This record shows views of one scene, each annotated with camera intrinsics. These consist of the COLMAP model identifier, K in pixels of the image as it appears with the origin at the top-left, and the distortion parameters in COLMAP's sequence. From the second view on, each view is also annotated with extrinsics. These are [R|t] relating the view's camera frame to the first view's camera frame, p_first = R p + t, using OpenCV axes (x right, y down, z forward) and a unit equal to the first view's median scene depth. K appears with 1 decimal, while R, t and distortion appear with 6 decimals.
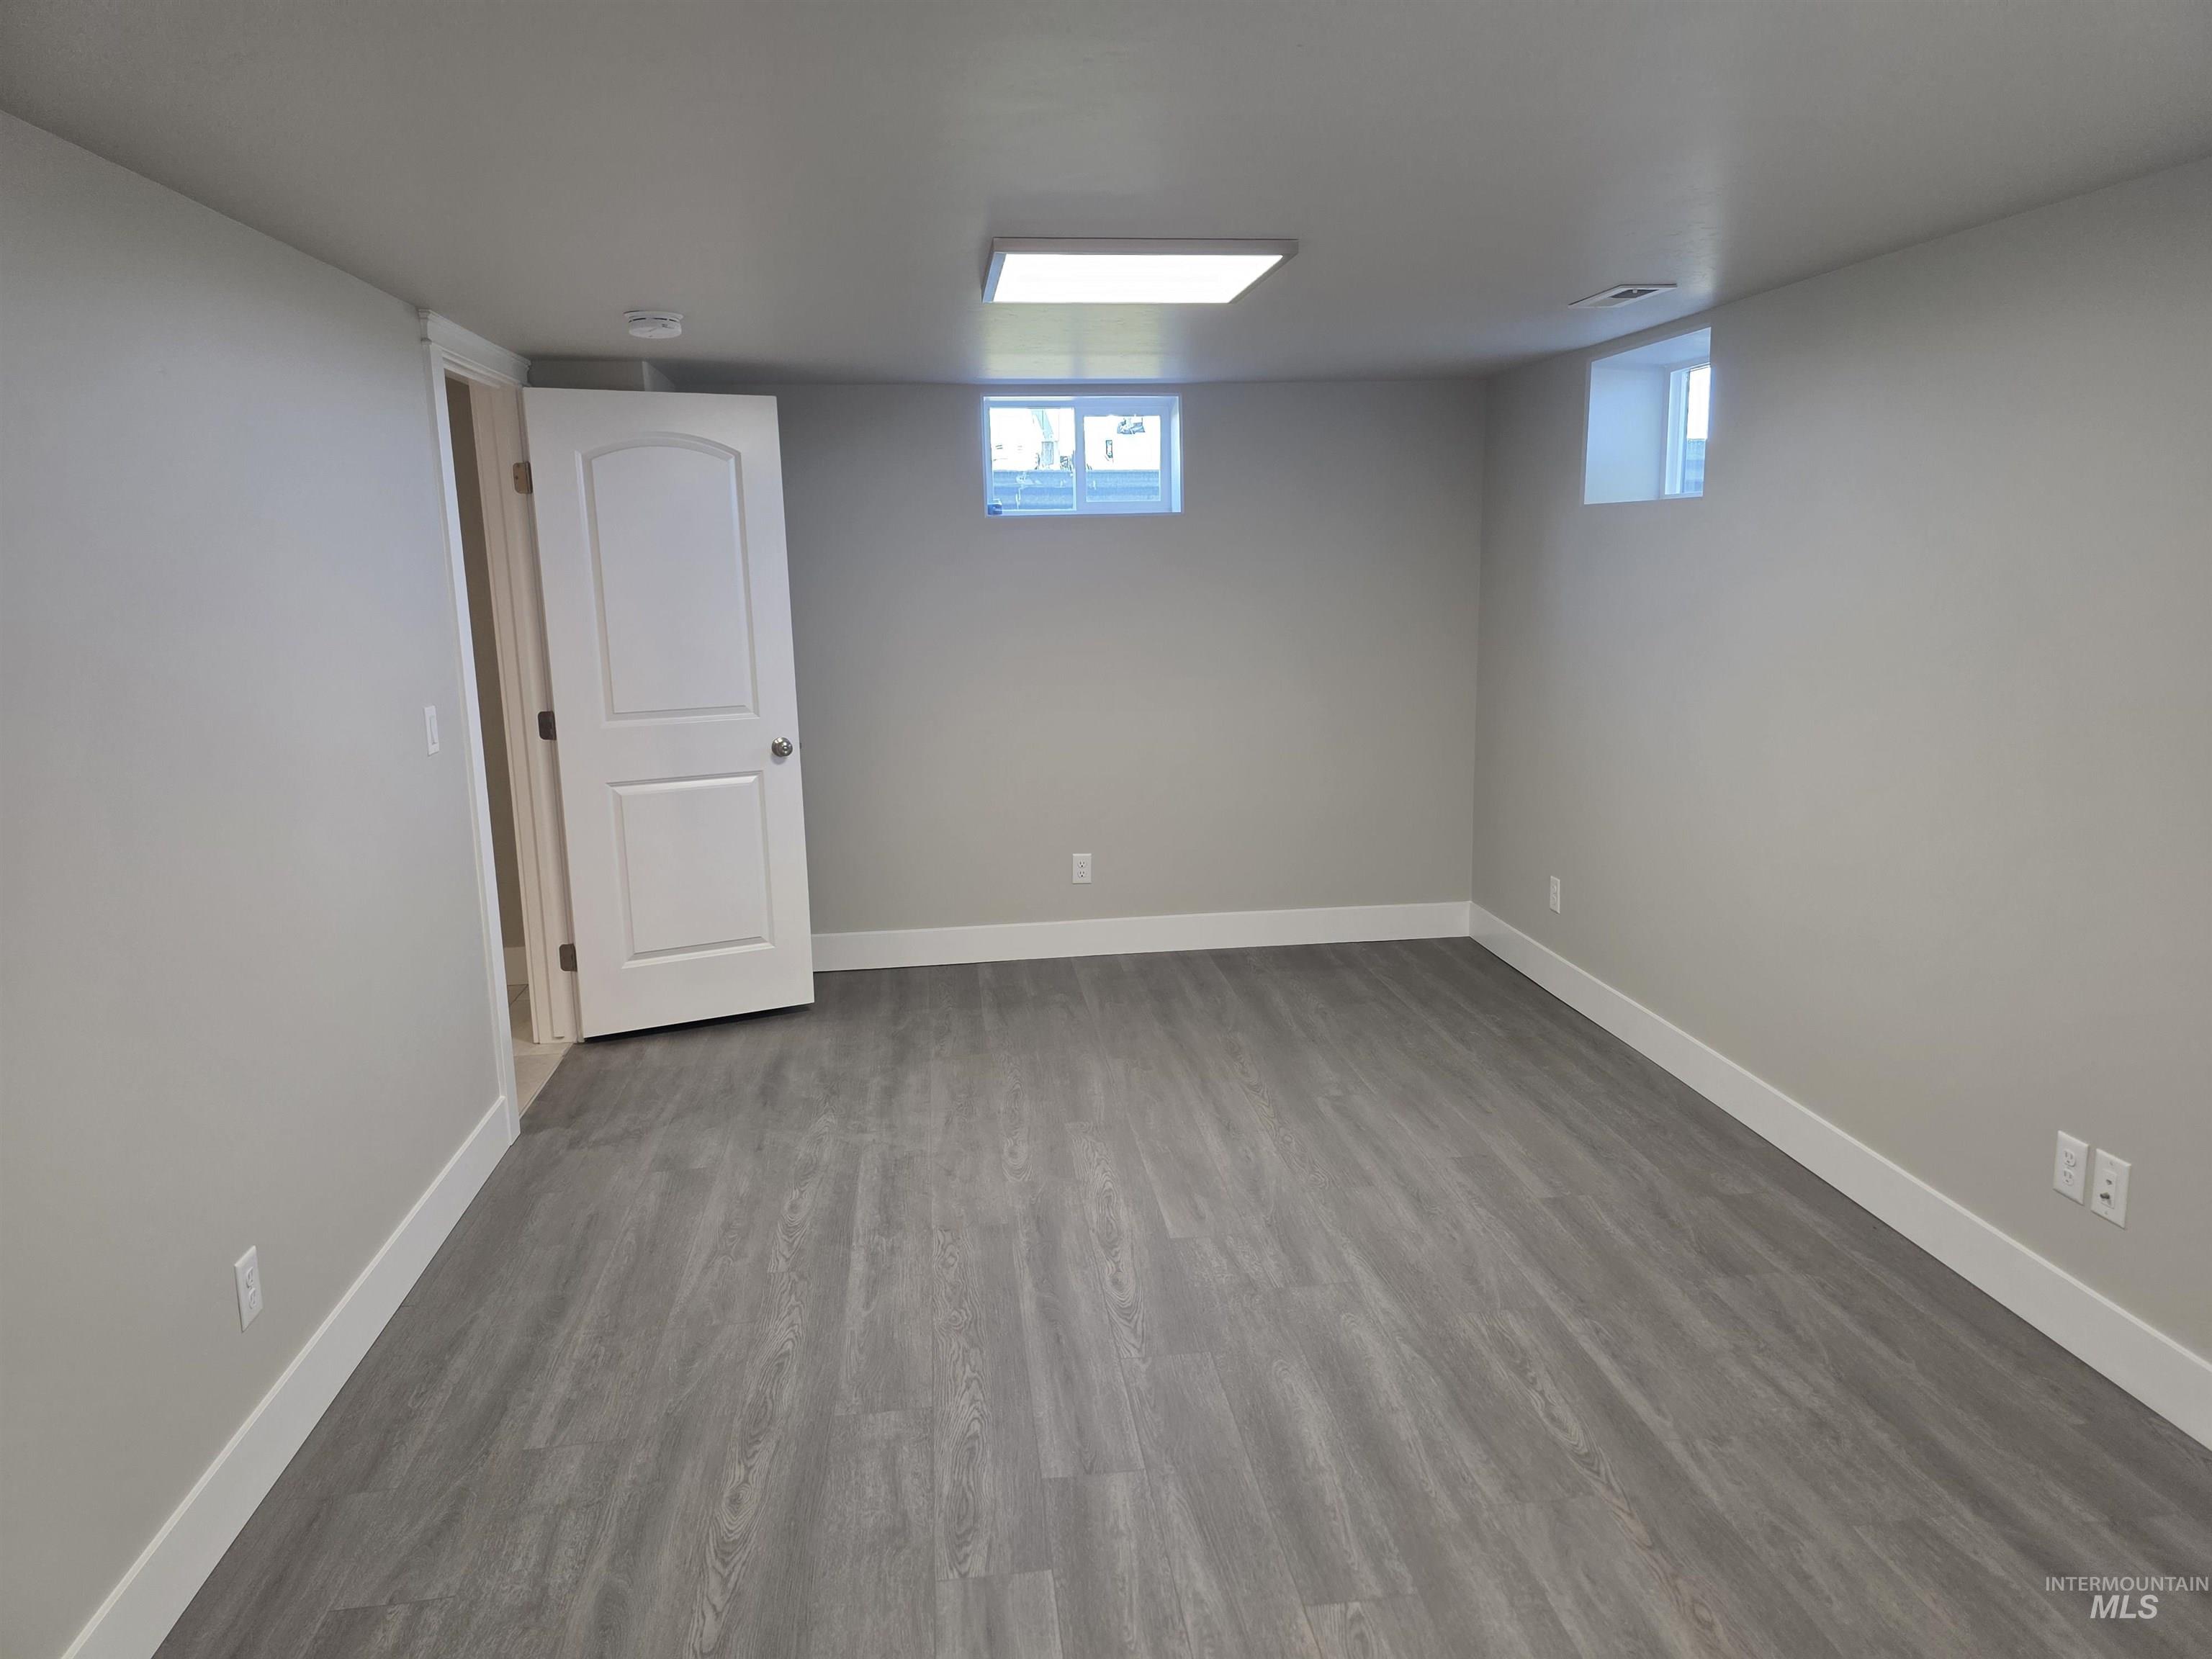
lens RADIAL K [[1492.4, 0, 1107.4], [0, 1492.4, 832.9], [0, 0, 1]] dist [0.053077, -0.042893]
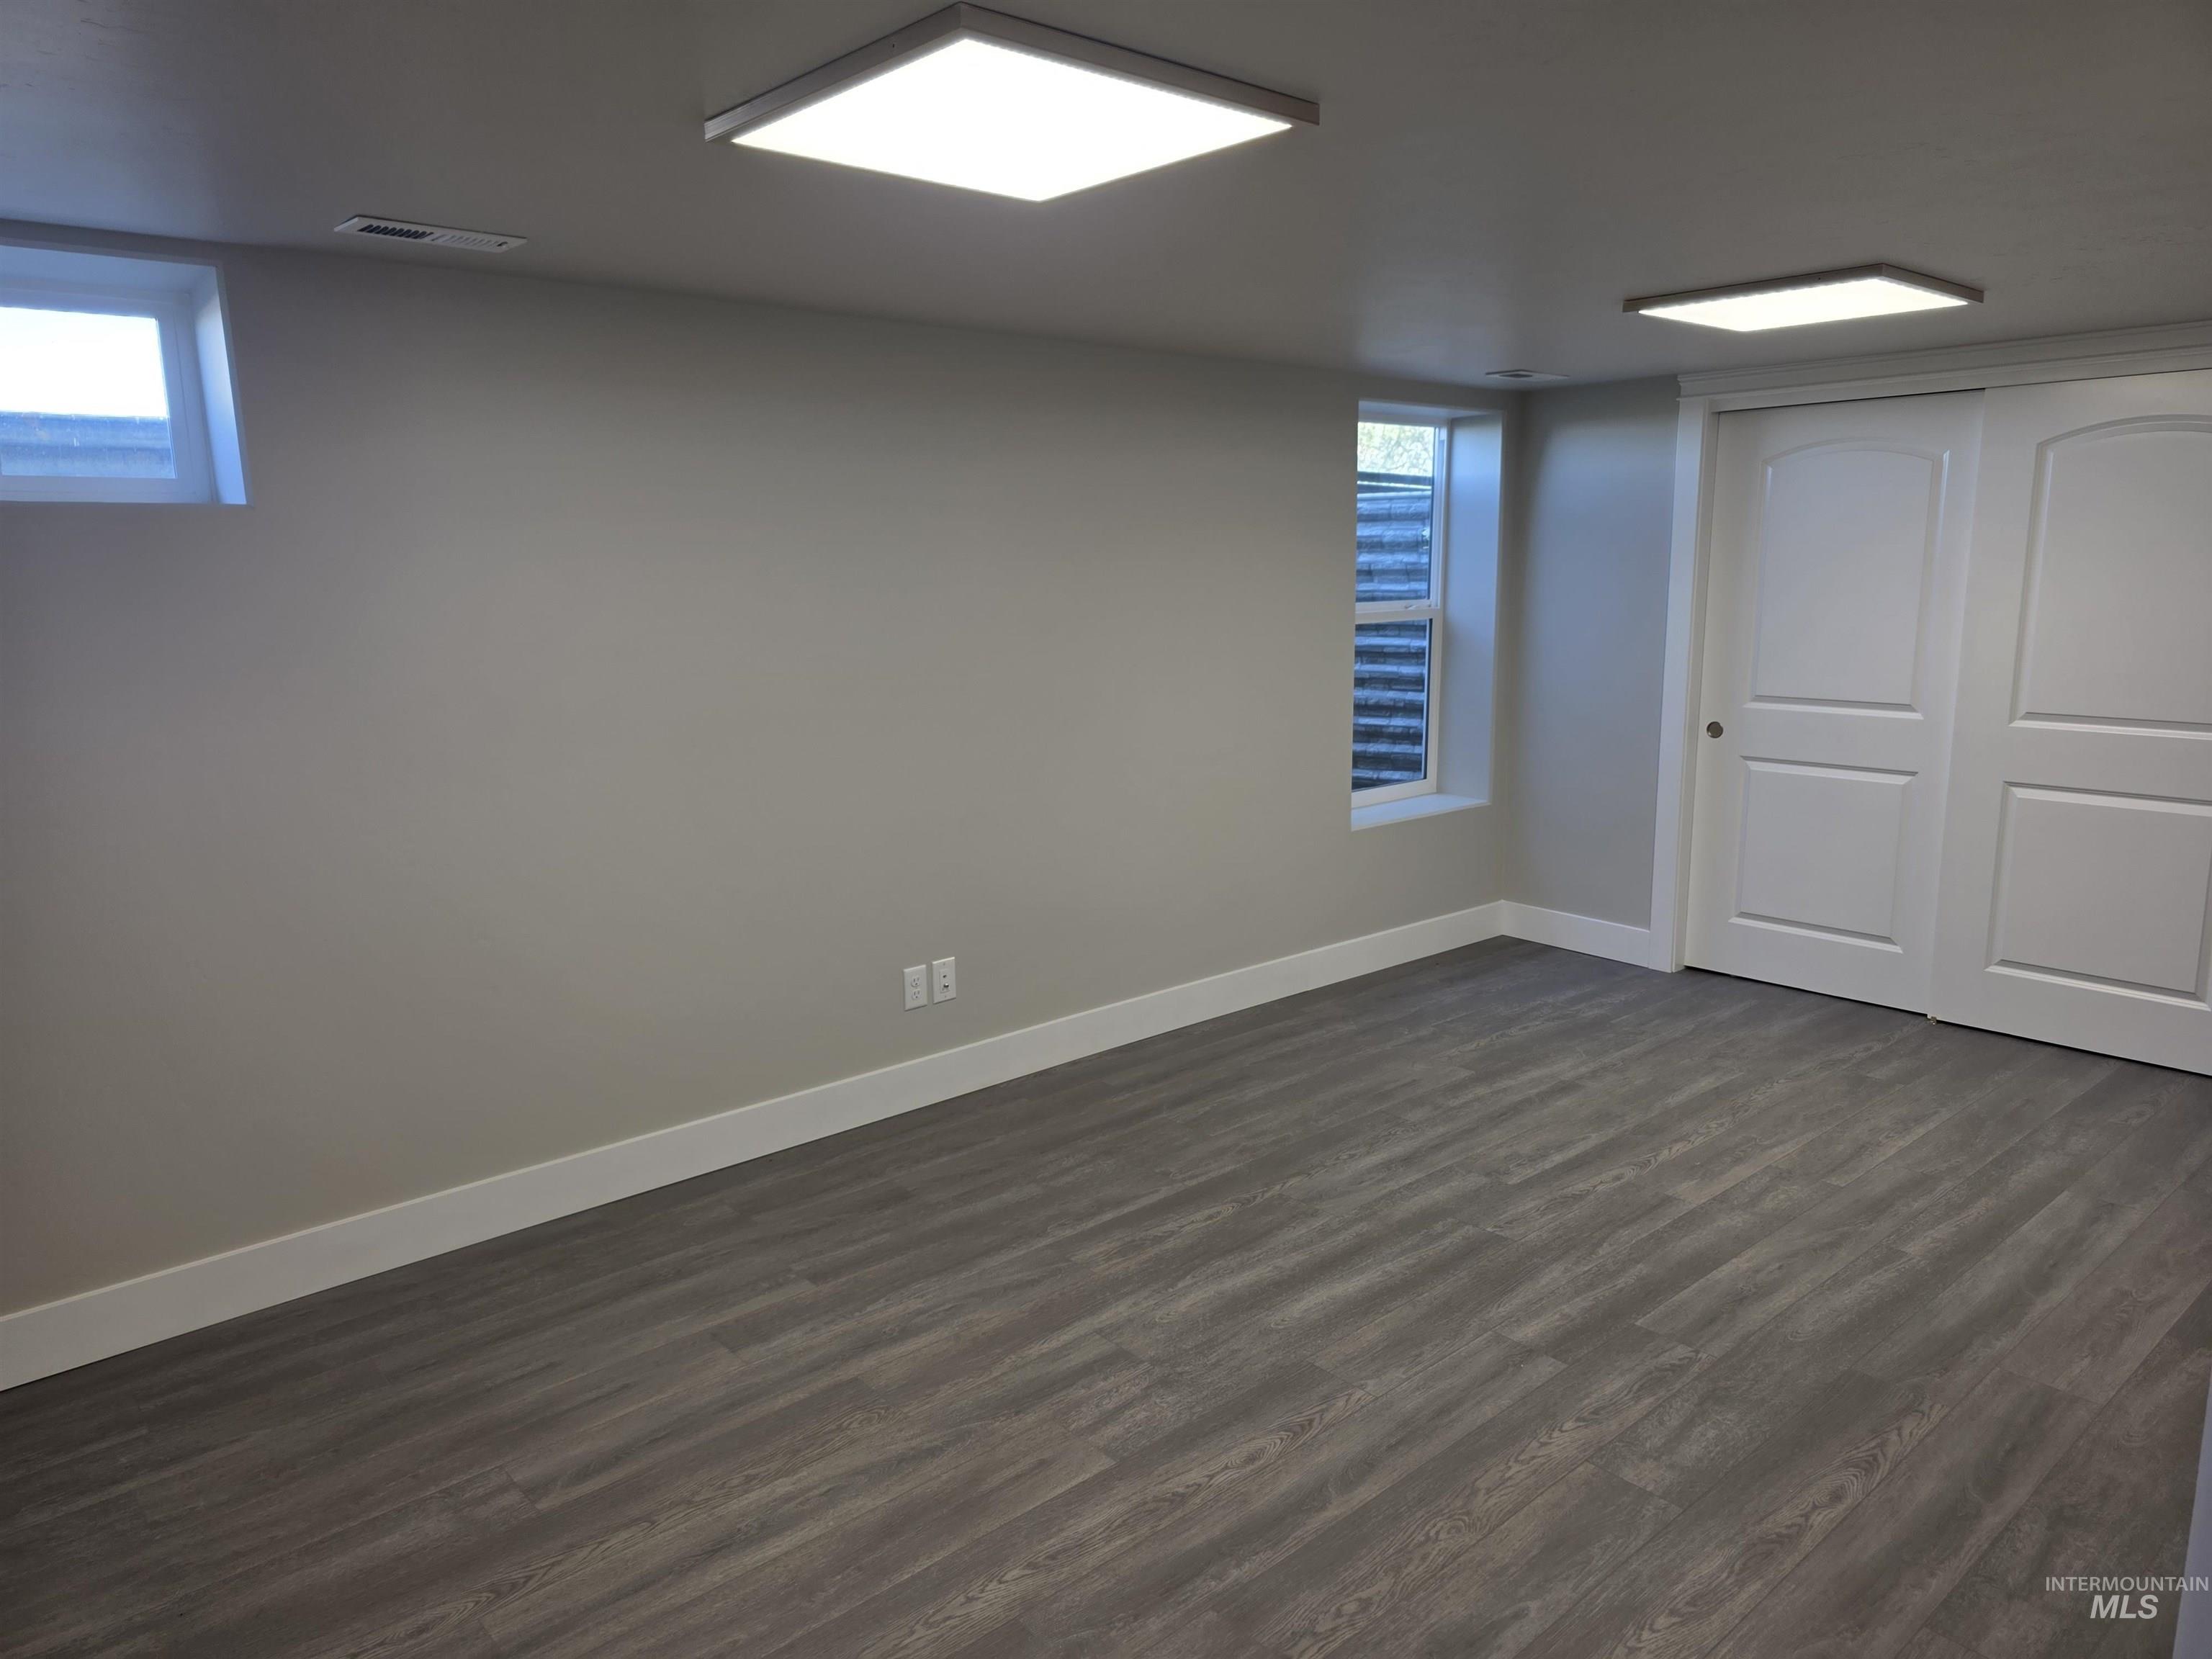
lens RADIAL K [[1492.4, 0, 1115.3], [0, 1492.4, 827.5], [0, 0, 1]] dist [0.053077, -0.042893]
pose [[-0.572169, -0.125971, 0.810404, -0.658588], [0.173731, 0.947092, 0.269877, -0.296115], [-0.801524, 0.295208, -0.520012, 1.600654]]
